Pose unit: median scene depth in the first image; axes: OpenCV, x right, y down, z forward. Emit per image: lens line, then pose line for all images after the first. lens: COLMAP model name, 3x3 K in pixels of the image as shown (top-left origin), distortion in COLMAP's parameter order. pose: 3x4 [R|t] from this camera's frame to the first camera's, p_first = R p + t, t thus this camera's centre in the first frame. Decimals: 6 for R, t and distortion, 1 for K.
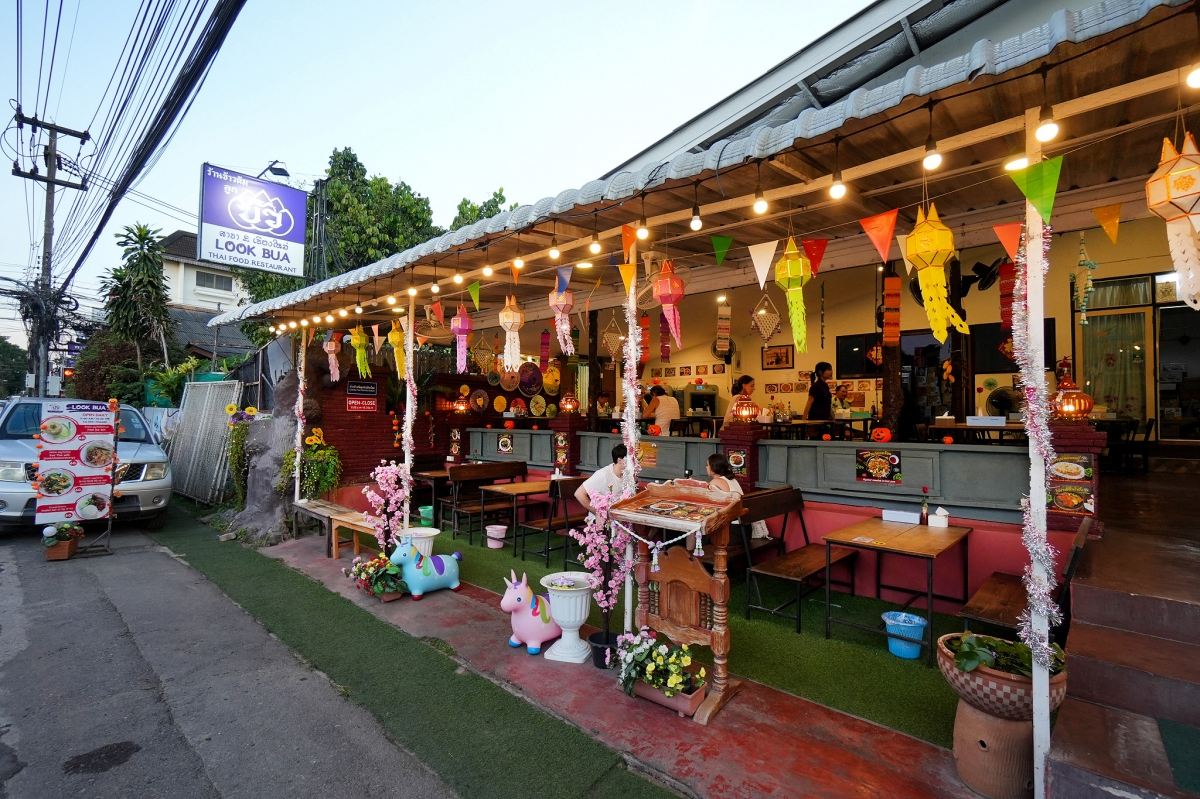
lens RADIAL K [[563.0, 0, 602.0], [0, 563.0, 403.2], [0, 0, 1]] dist [-0.000046, 0.001029]
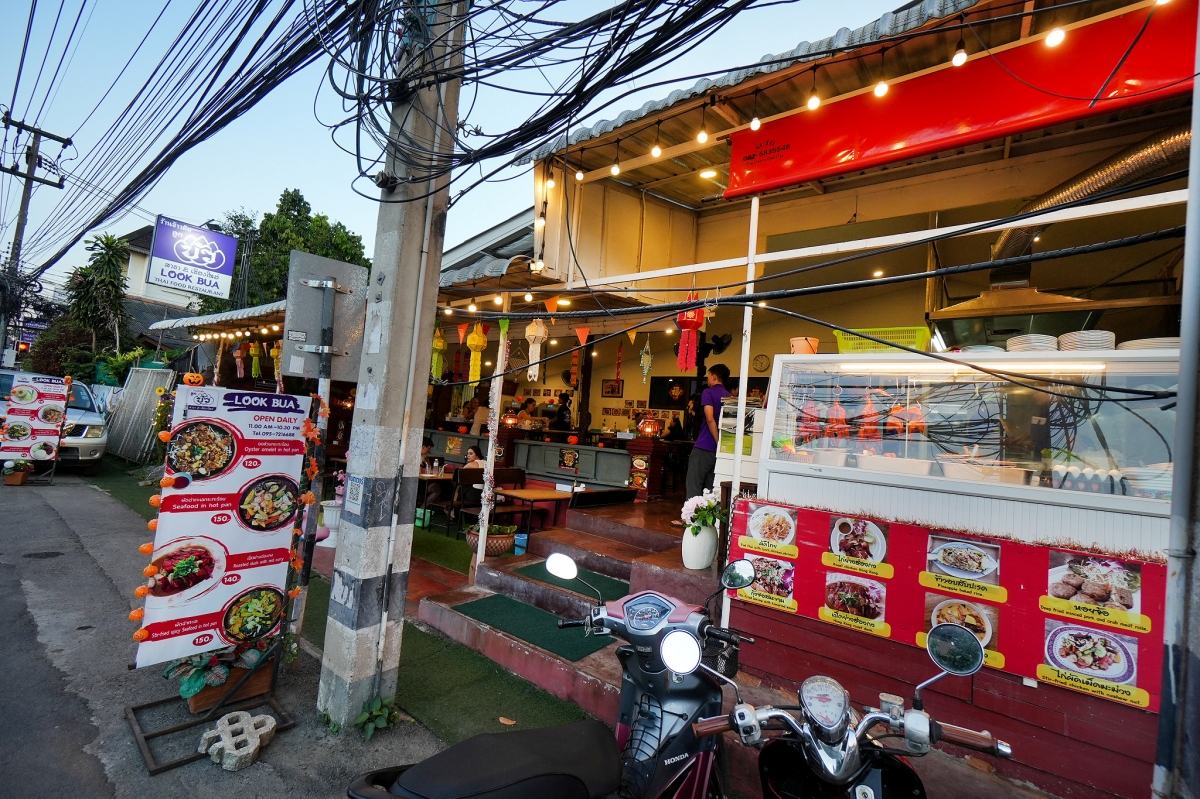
lens RADIAL K [[523.2, 0, 600.0], [0, 523.2, 399.5], [0, 0, 1]] dist [0.003165, 0.000178]
pose [[0.993095, 0.084694, 0.081171, 0.244865], [-0.081490, 0.995788, -0.042012, -0.002086], [-0.084387, 0.035108, 0.995814, -0.291025]]
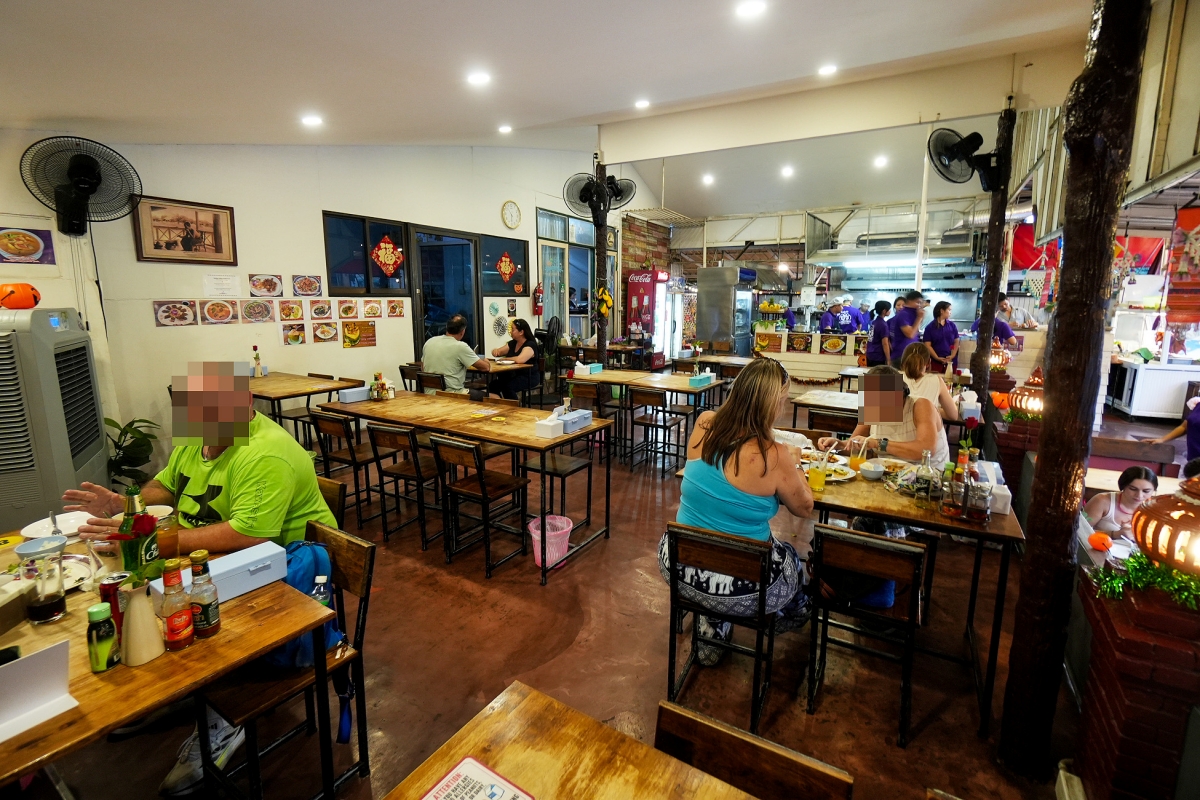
lens RADIAL K [[547.5, 0, 604.2], [0, 547.5, 376.1], [0, 0, 1]] dist [0.020225, 0.000079]
pose [[-0.197906, -0.143308, 0.969689, -0.166438], [-0.021580, 0.989652, 0.141854, -0.058138], [-0.979983, 0.007148, -0.198951, 1.055489]]
